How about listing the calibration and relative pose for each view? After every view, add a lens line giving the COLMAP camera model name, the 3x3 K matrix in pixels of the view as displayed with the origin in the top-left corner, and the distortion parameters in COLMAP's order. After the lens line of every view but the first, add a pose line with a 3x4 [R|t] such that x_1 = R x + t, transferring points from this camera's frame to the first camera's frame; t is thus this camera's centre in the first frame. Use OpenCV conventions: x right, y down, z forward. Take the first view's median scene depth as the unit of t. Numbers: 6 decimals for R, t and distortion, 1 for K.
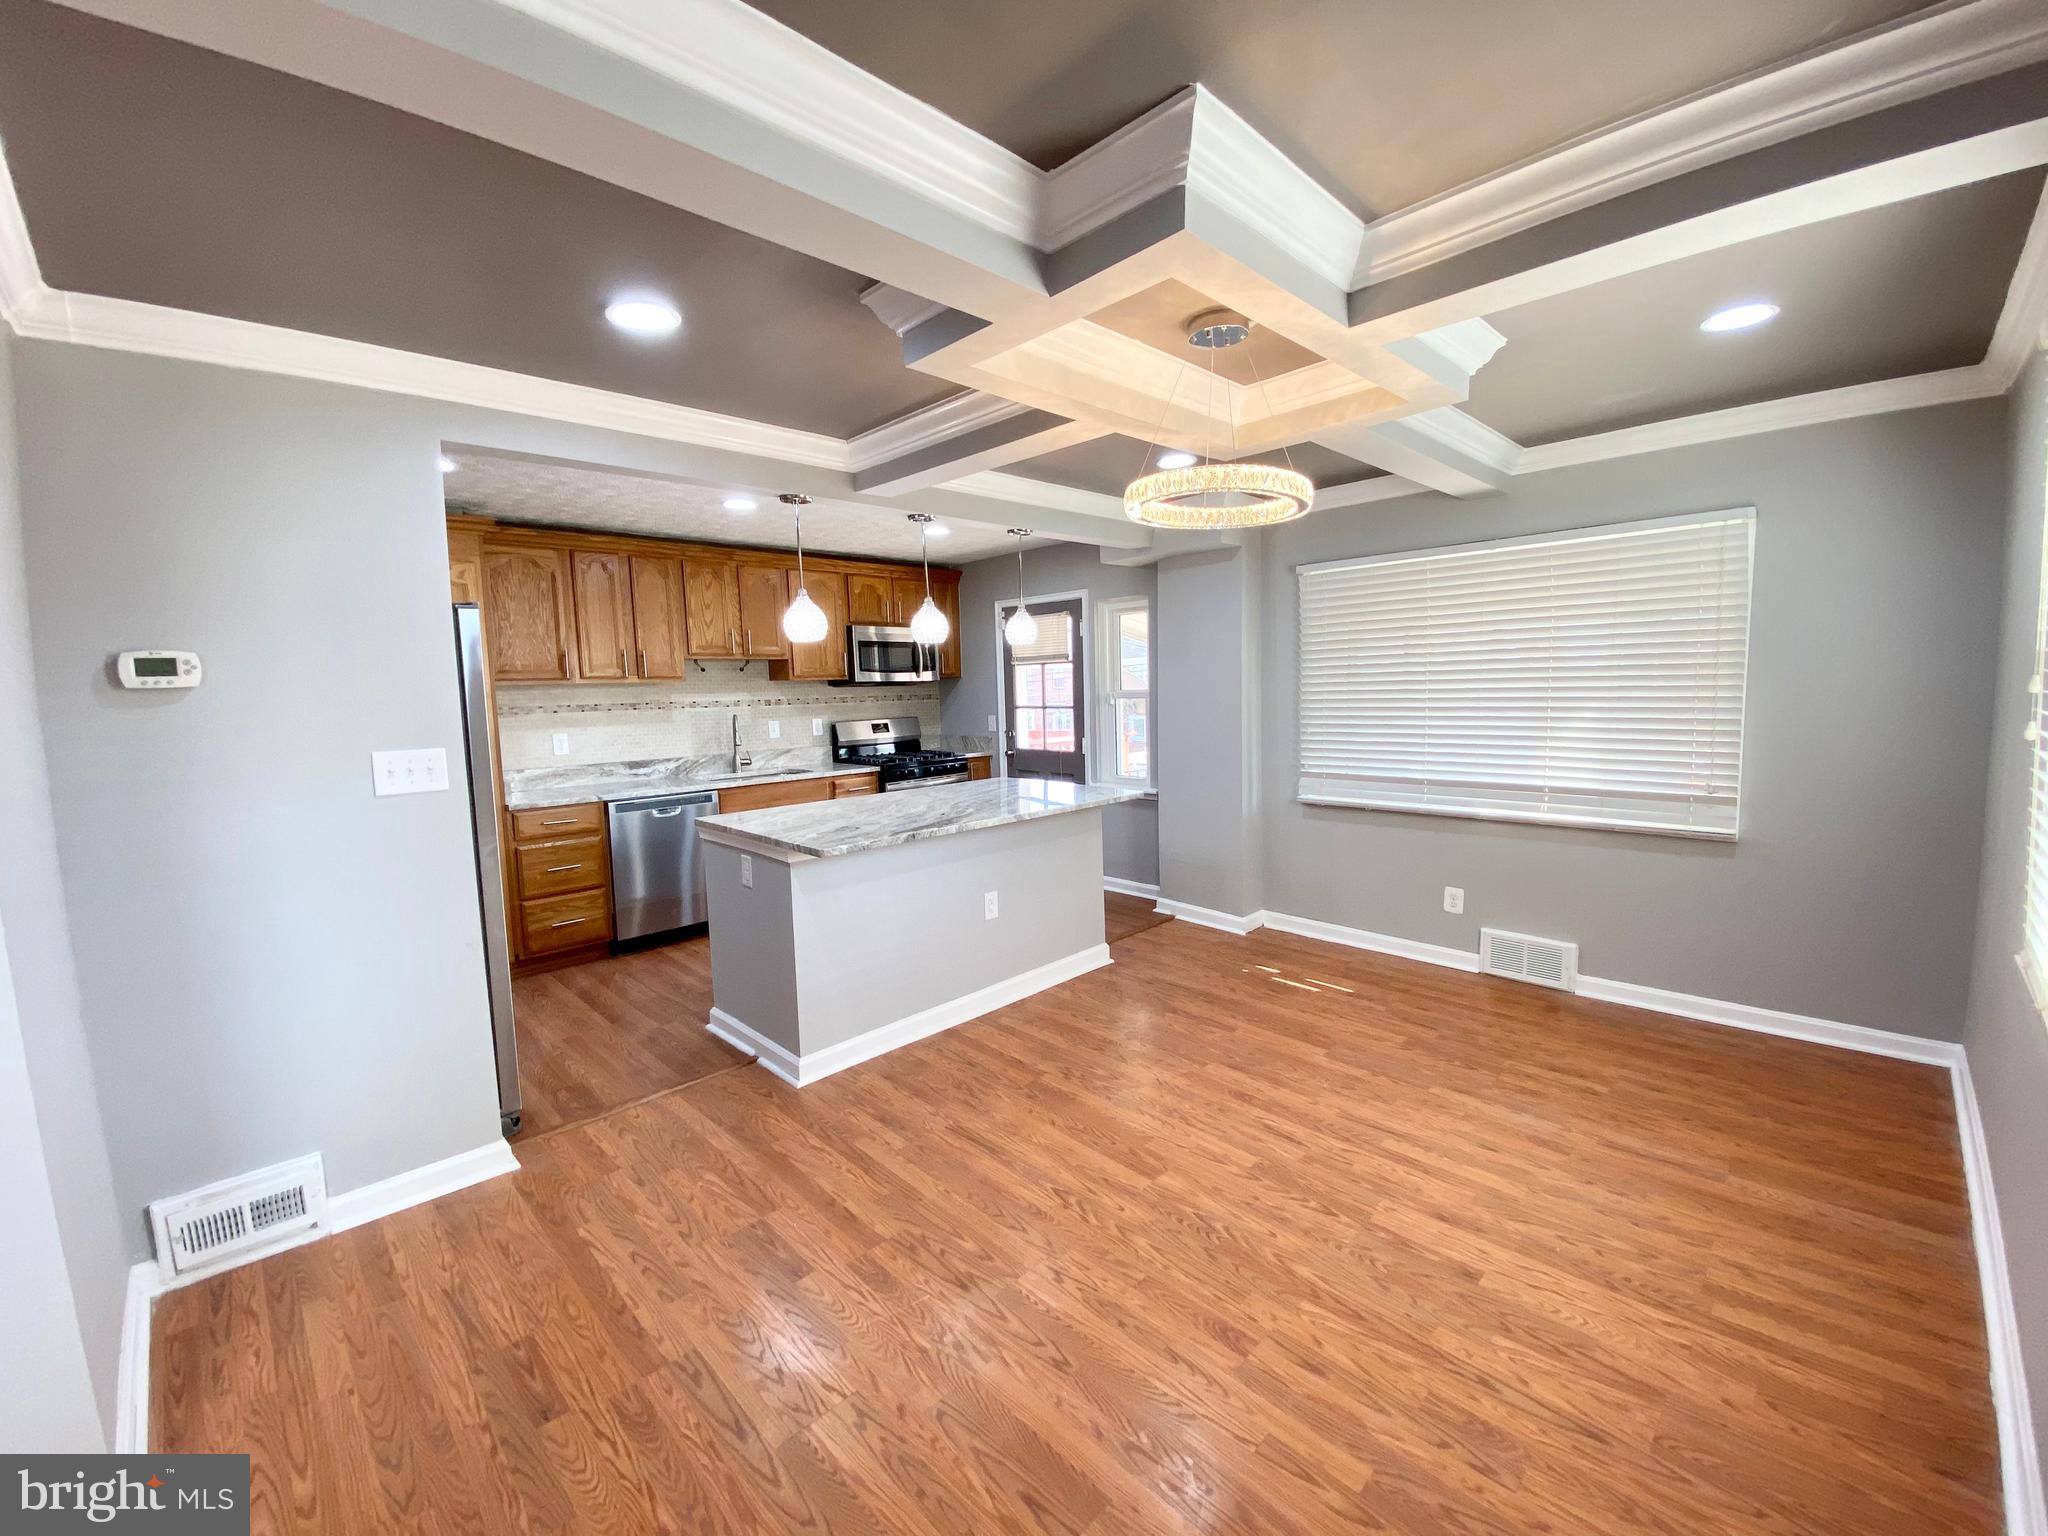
lens RADIAL K [[826.5, 0, 1027.5], [0, 826.5, 762.8], [0, 0, 1]] dist [0.013281, -0.015720]
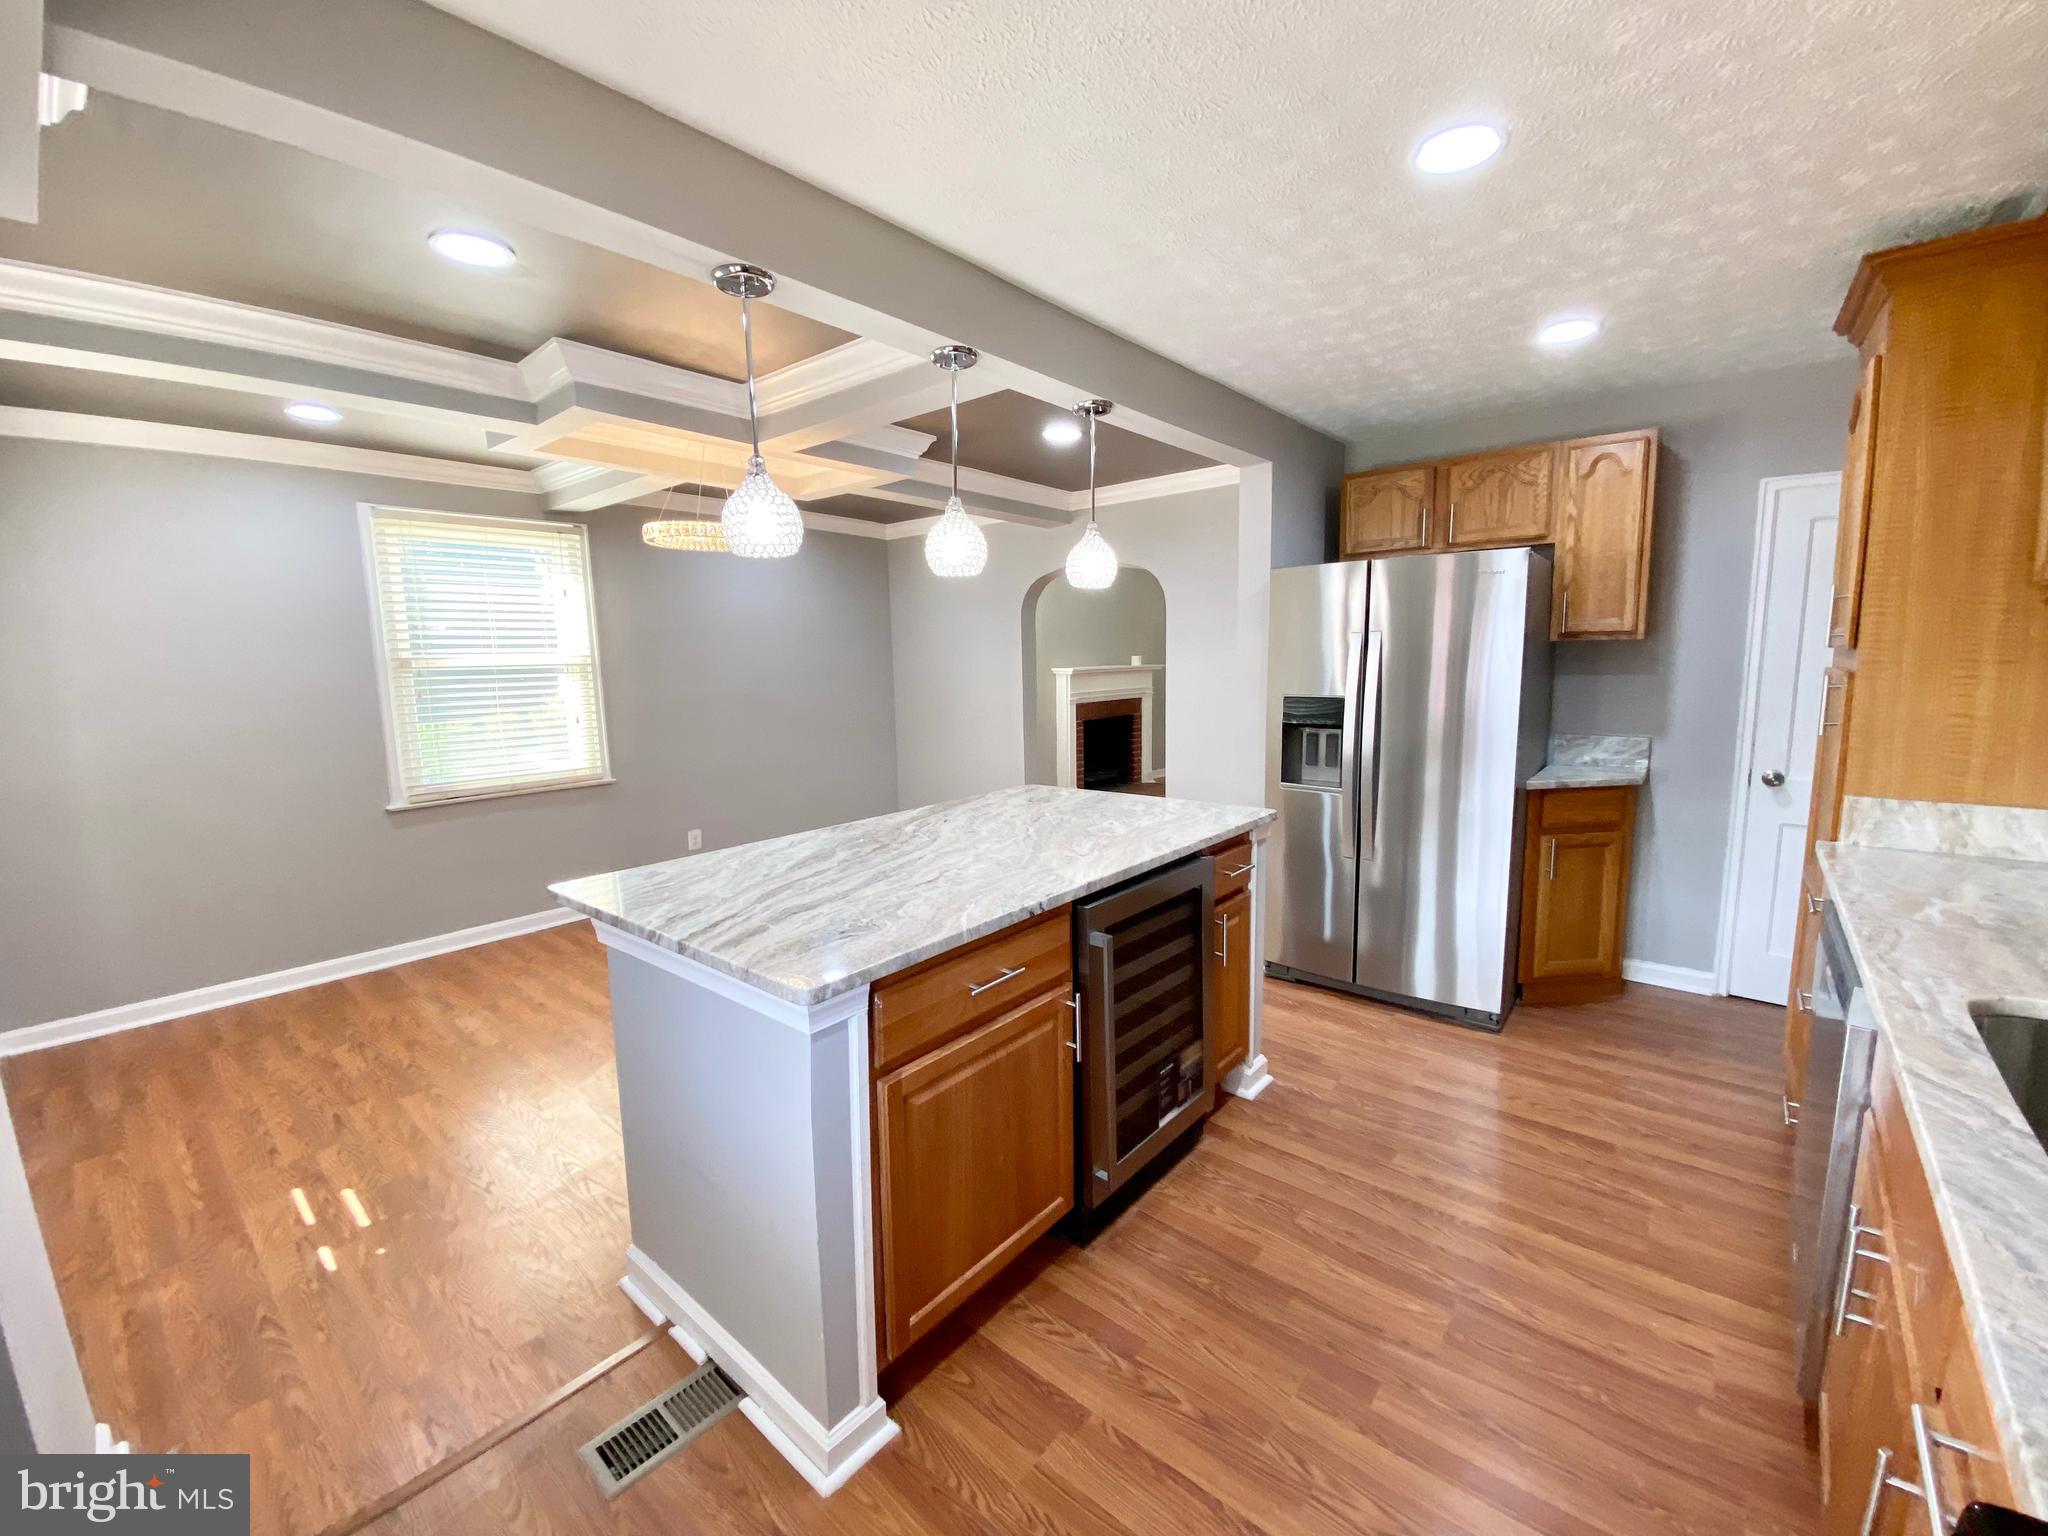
lens RADIAL K [[826.5, 0, 1034.3], [0, 826.5, 764.0], [0, 0, 1]] dist [0.013281, -0.015720]
pose [[-0.994005, 0.059825, -0.091519, -0.098243], [0.037100, 0.971917, 0.232382, -0.134029], [0.102851, 0.227594, -0.968309, 1.448615]]
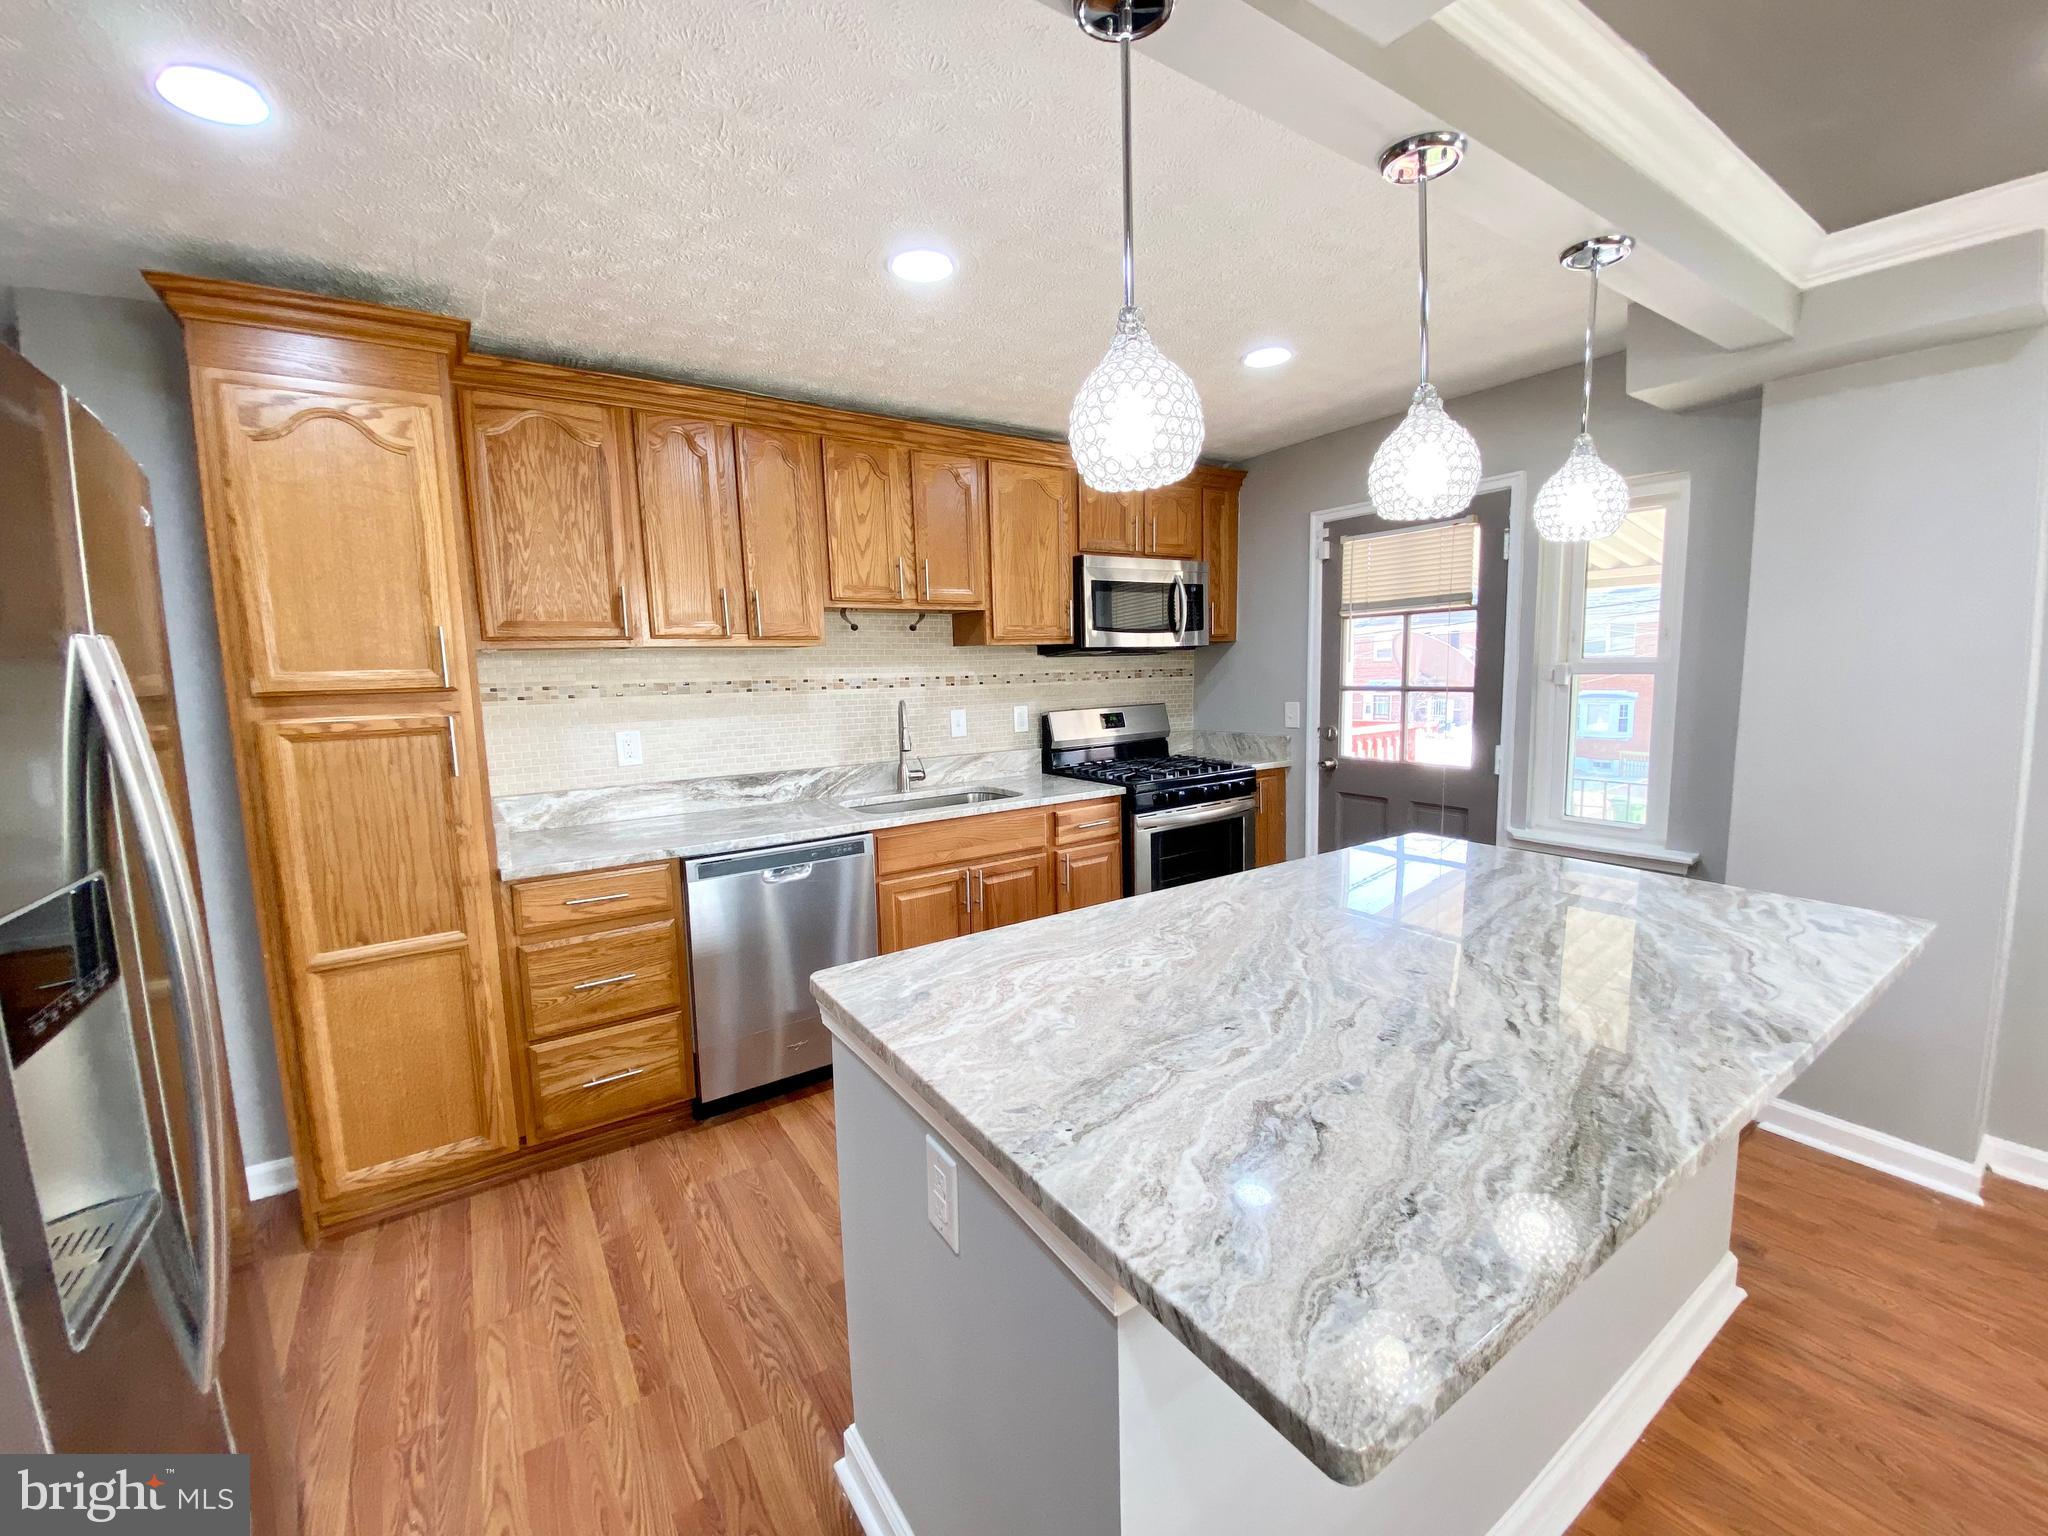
lens RADIAL K [[826.5, 0, 1006.8], [0, 826.5, 761.9], [0, 0, 1]] dist [0.013281, -0.015720]
pose [[0.979008, 0.023981, -0.202406, -0.197389], [-0.018326, 0.999389, 0.029765, -0.041592], [0.202996, -0.025431, 0.978849, 0.537737]]
